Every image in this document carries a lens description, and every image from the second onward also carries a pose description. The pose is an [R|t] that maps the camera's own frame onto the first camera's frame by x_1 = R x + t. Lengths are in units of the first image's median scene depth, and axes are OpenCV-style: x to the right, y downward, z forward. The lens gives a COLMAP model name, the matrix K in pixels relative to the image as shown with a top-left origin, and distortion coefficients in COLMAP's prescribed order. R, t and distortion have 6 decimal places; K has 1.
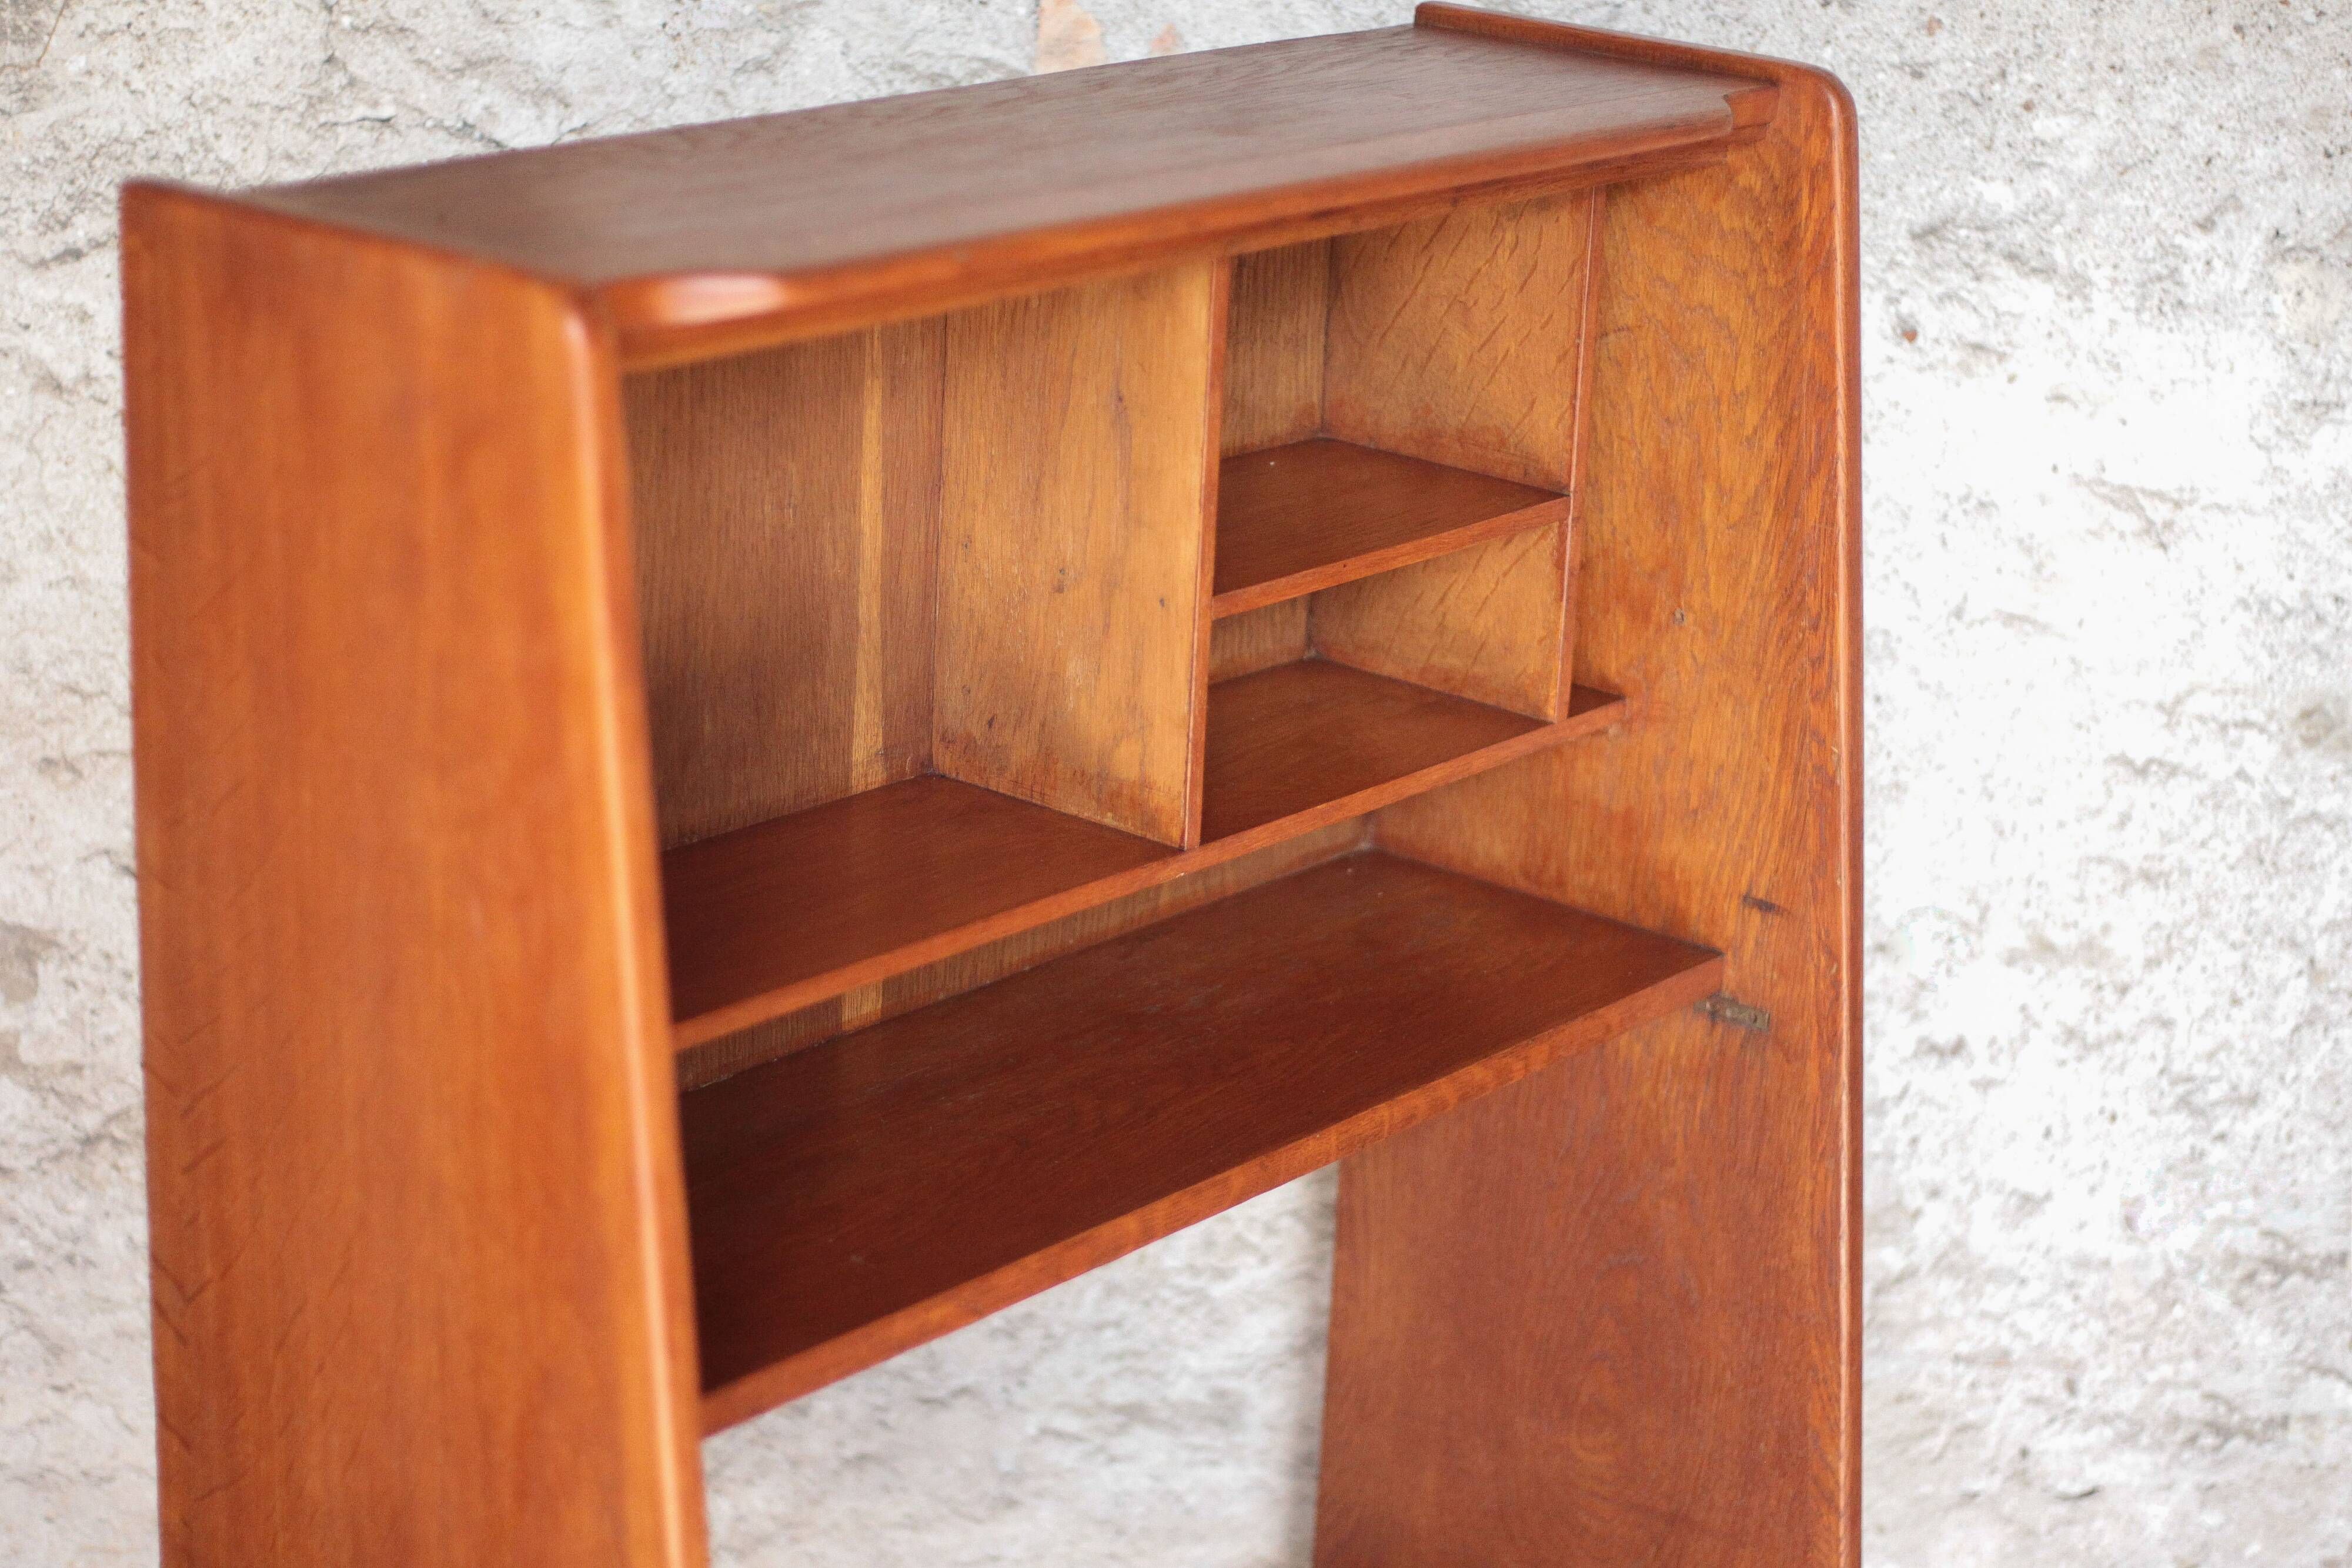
lens RADIAL K [[4500.2, 0, 1172.0], [0, 4500.2, 778.8], [0, 0, 1]] dist [-0.125701, 0.000000]
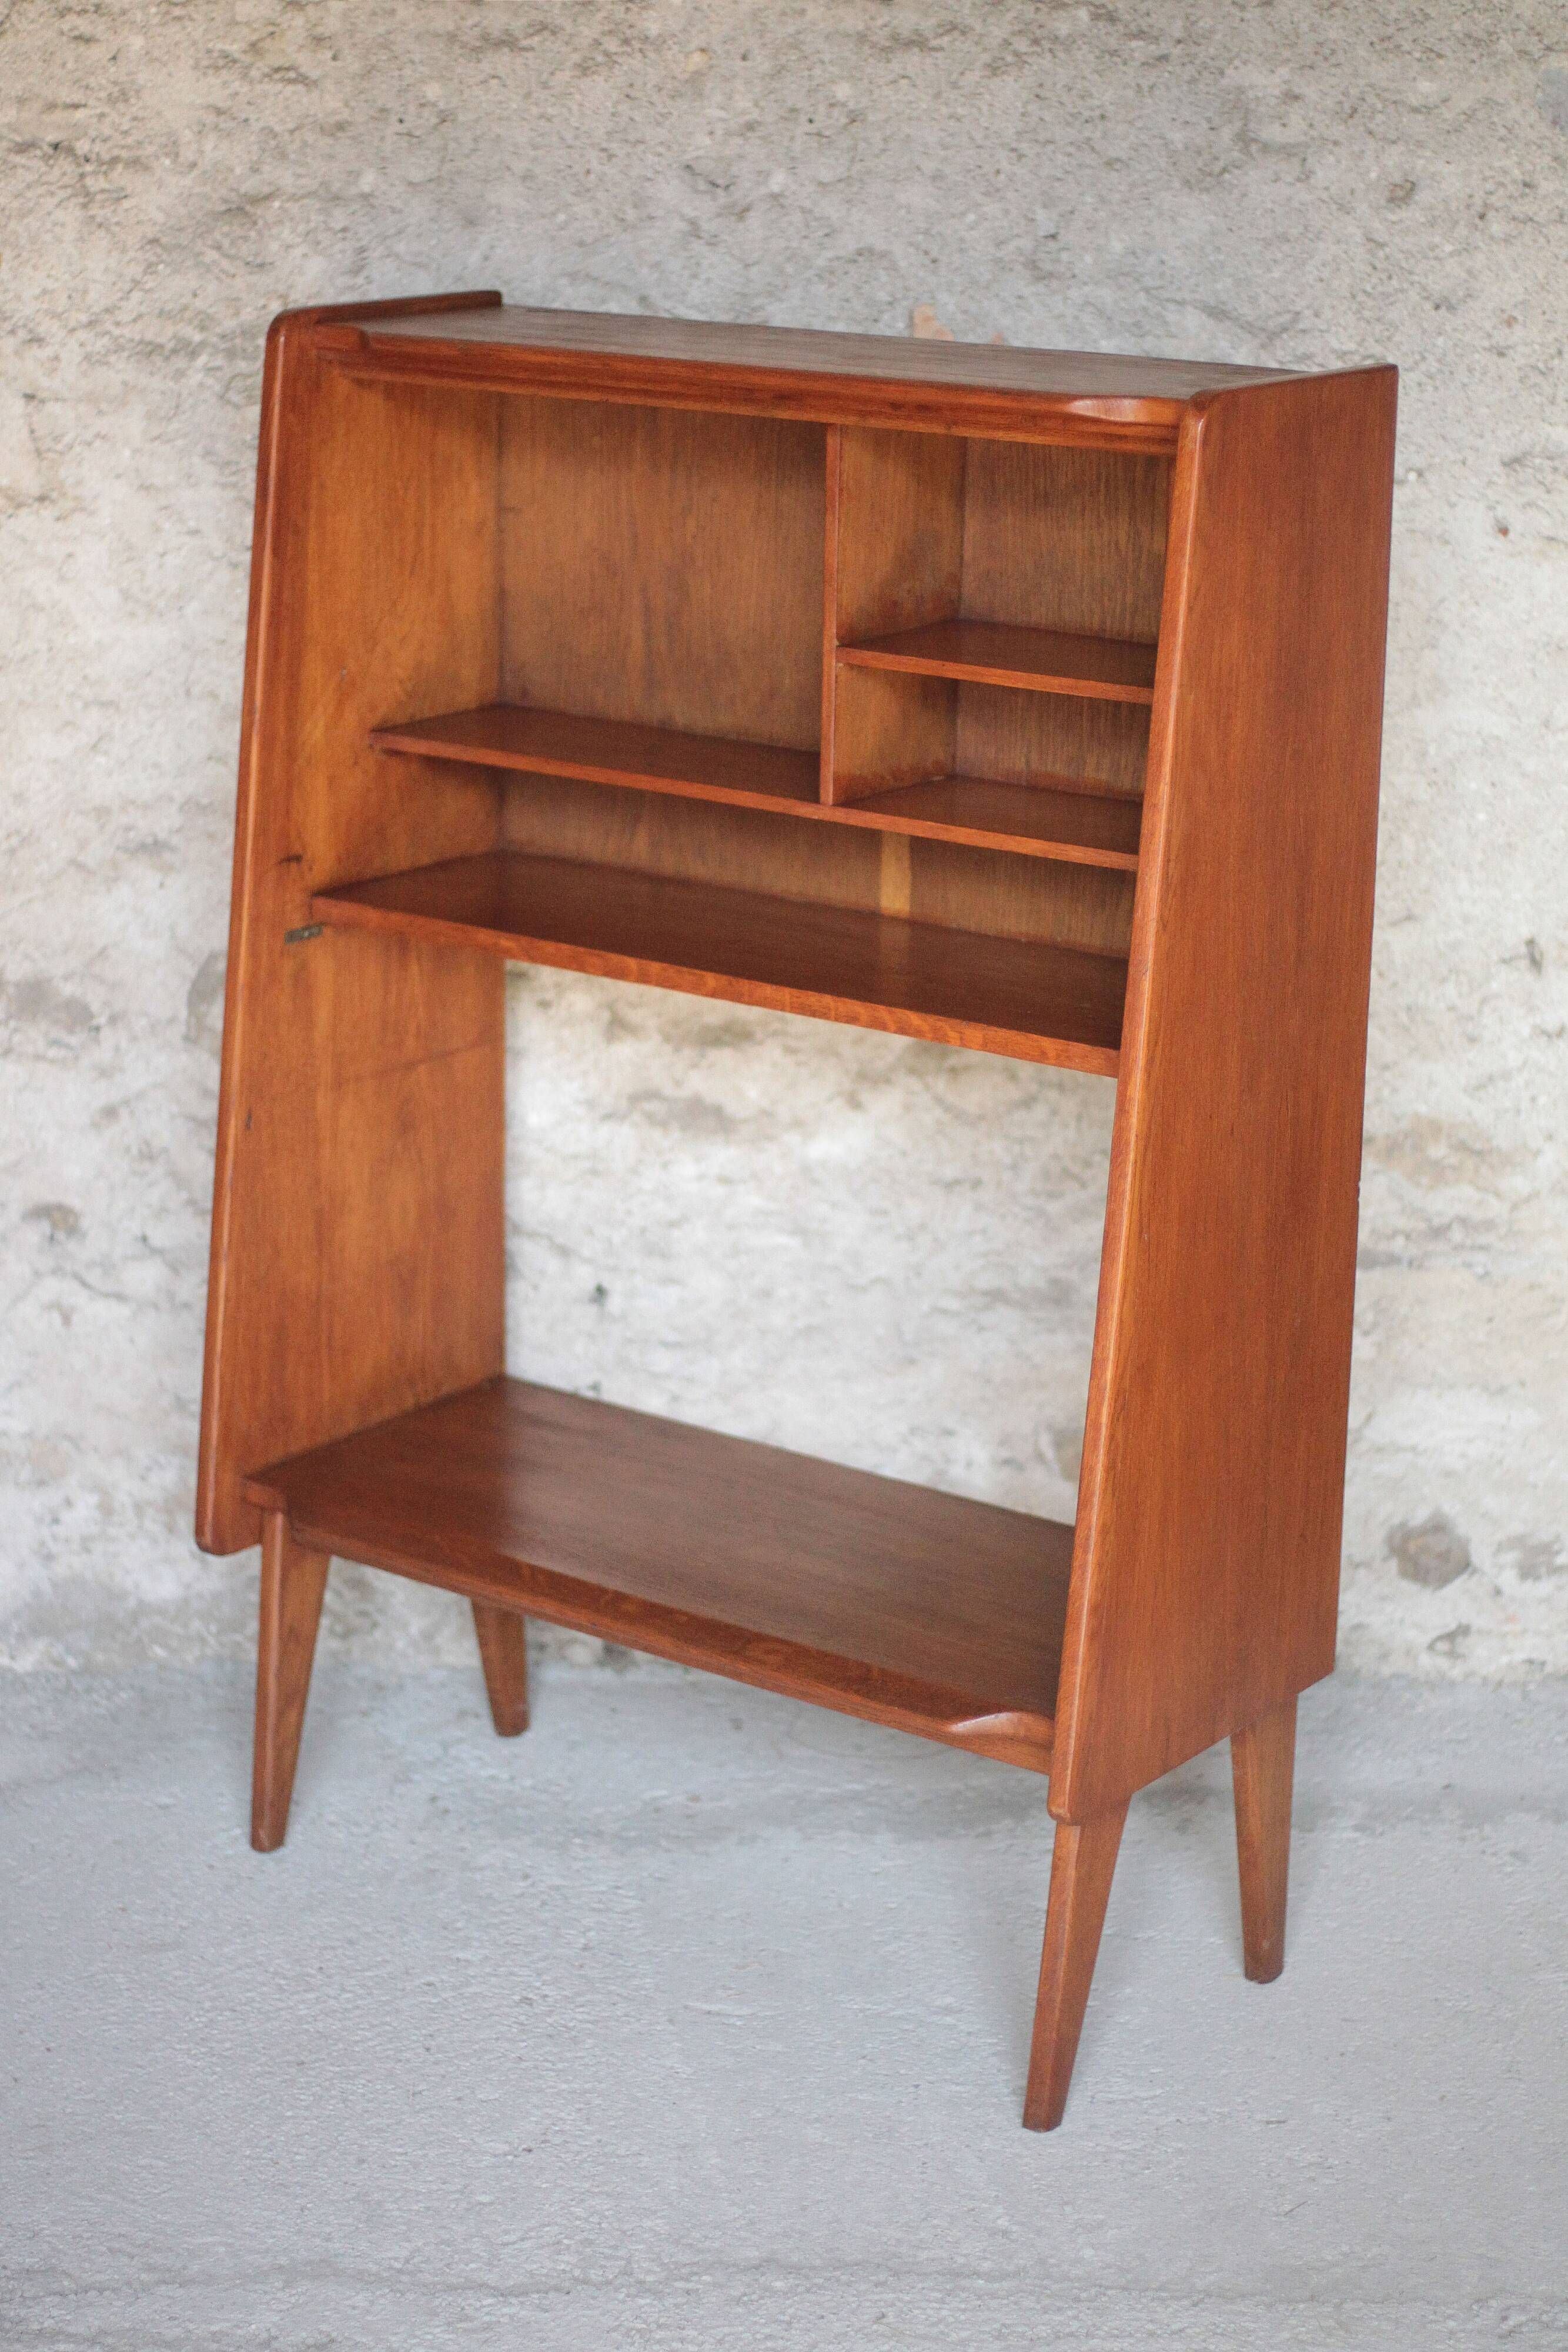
lens RADIAL K [[4500.2, 0, 782.2], [0, 4500.2, 1173.6], [0, 0, 1]] dist [-0.125701, 0.000000]
pose [[0.996384, -0.012312, -0.084071, 0.049674], [0.009320, 0.999312, -0.035889, 0.167501], [0.084455, 0.034976, 0.995813, -0.496326]]
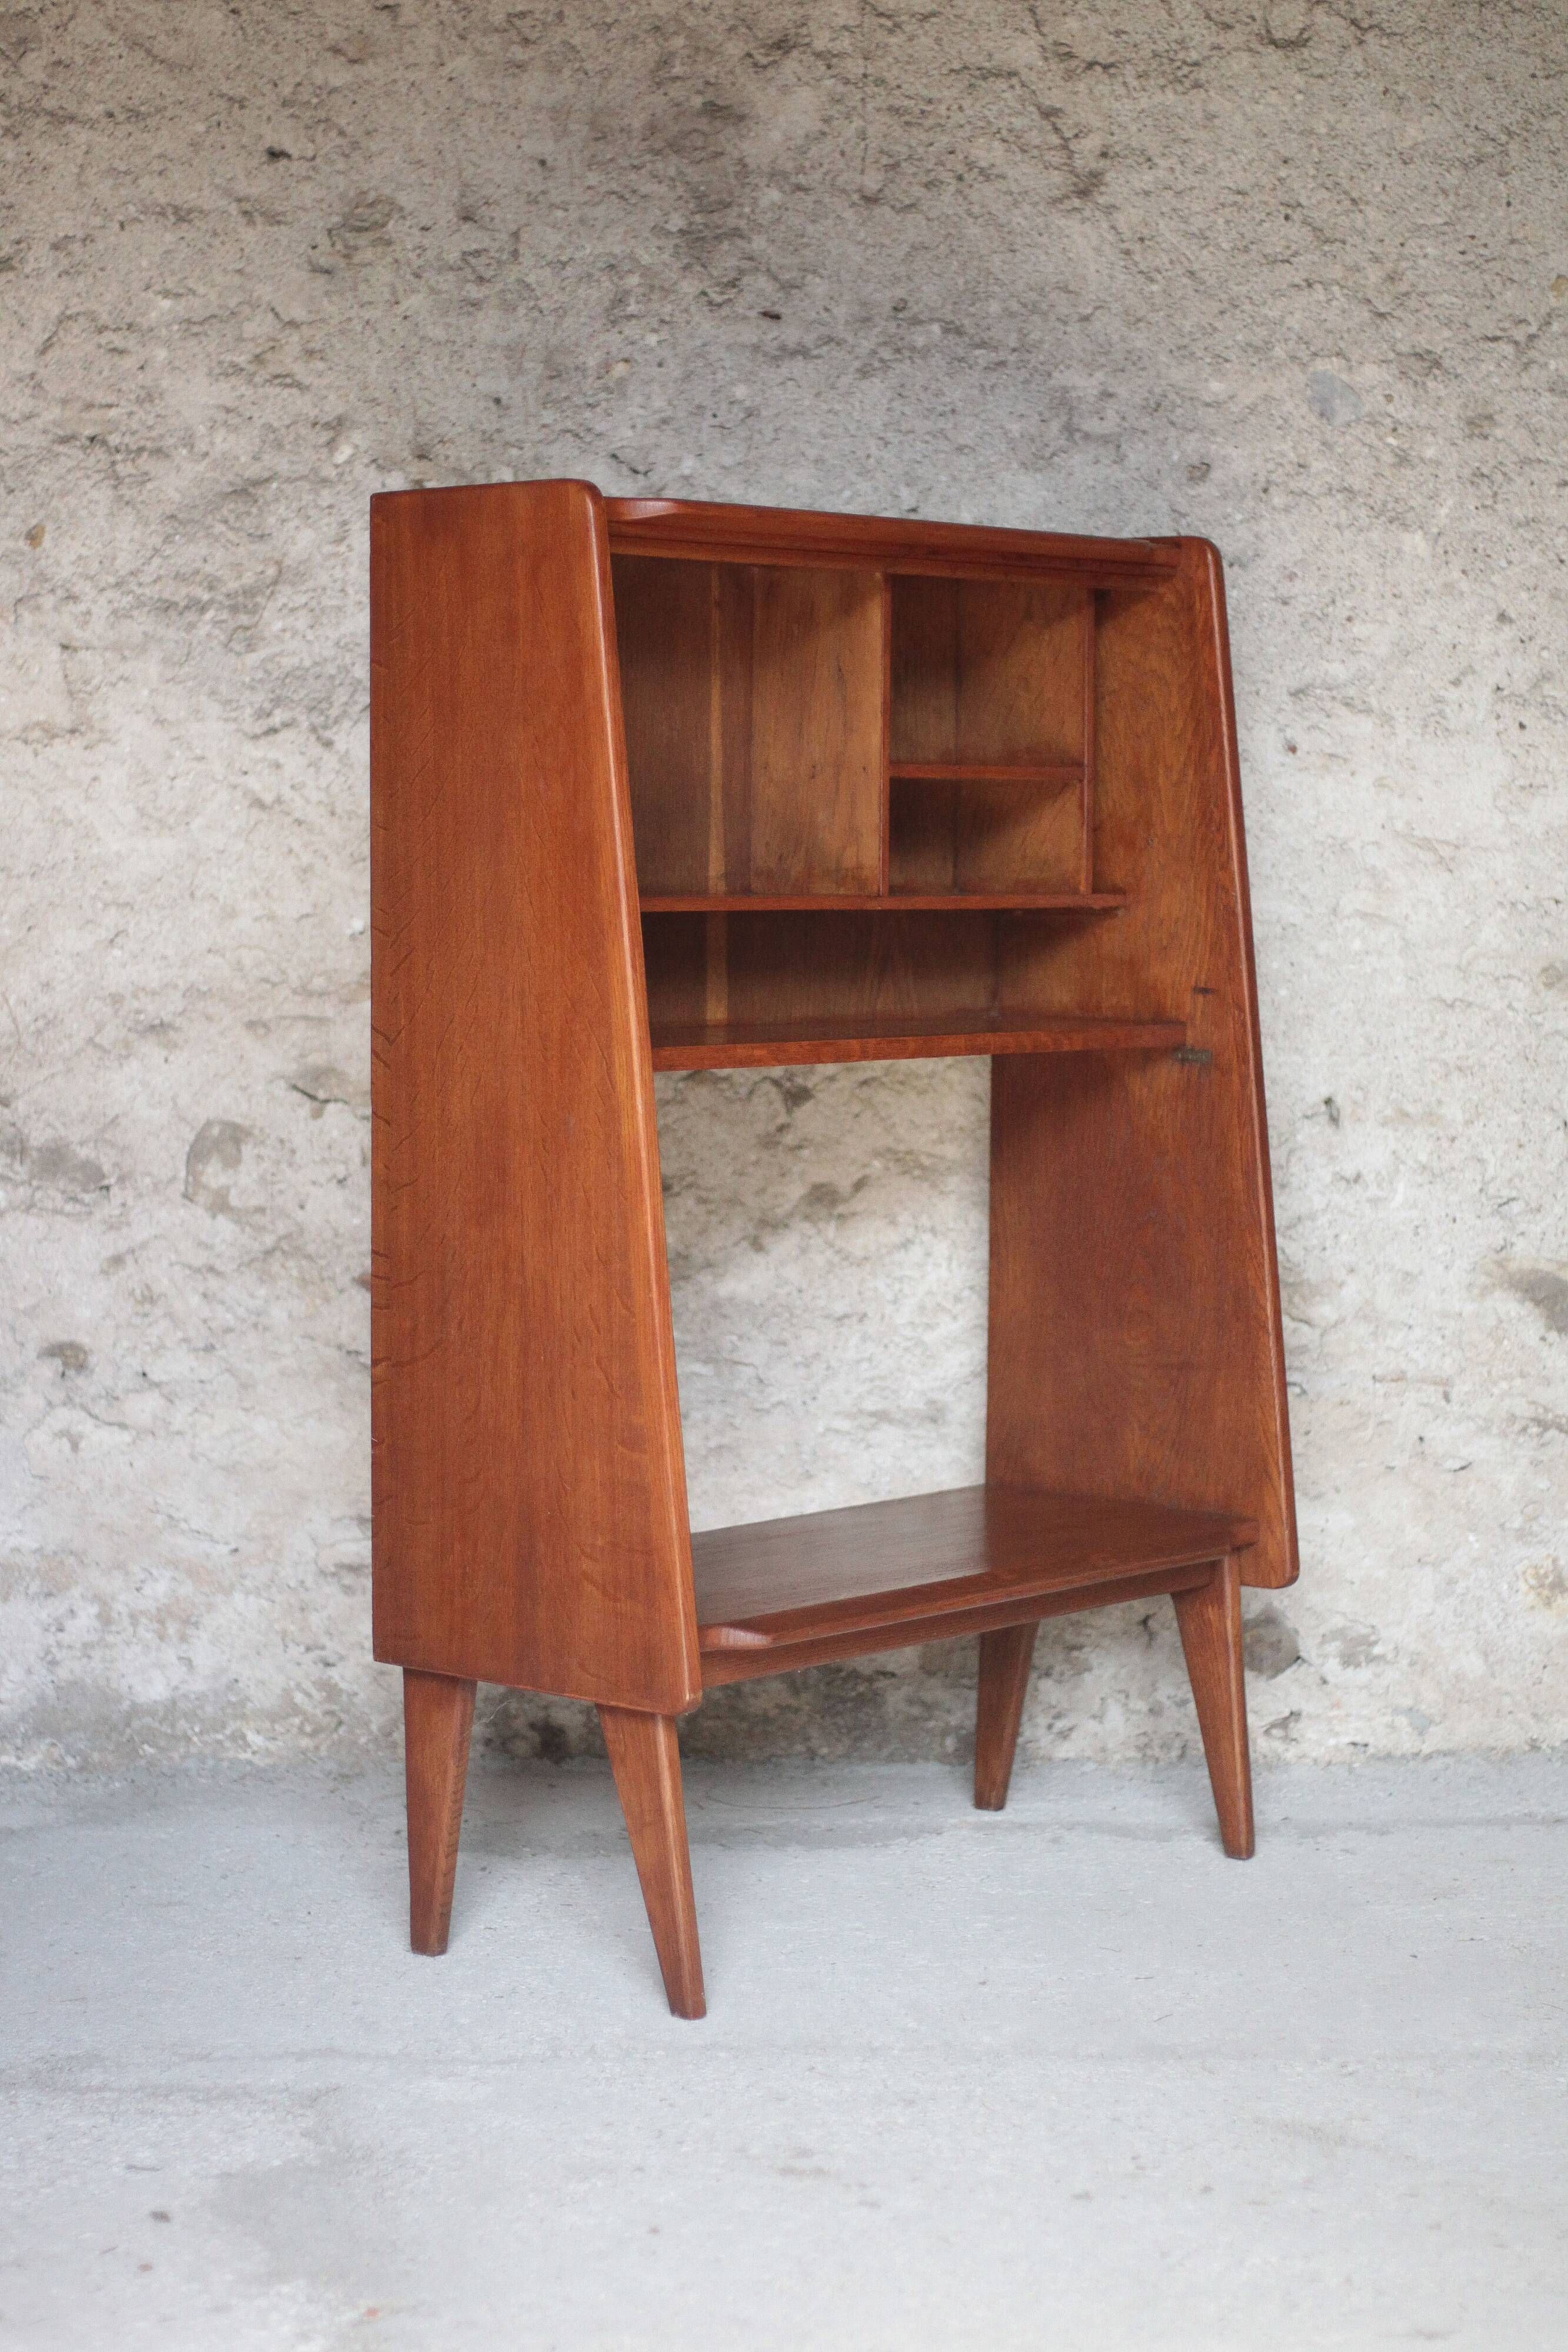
lens RADIAL K [[4500.2, 0, 783.0], [0, 4500.2, 1143.5], [0, 0, 1]] dist [-0.125701, 0.000000]
pose [[0.998442, -0.036542, -0.042162, 0.032336], [0.025298, 0.970031, -0.241660, 0.489652], [0.049729, 0.240217, 0.969445, -0.719796]]
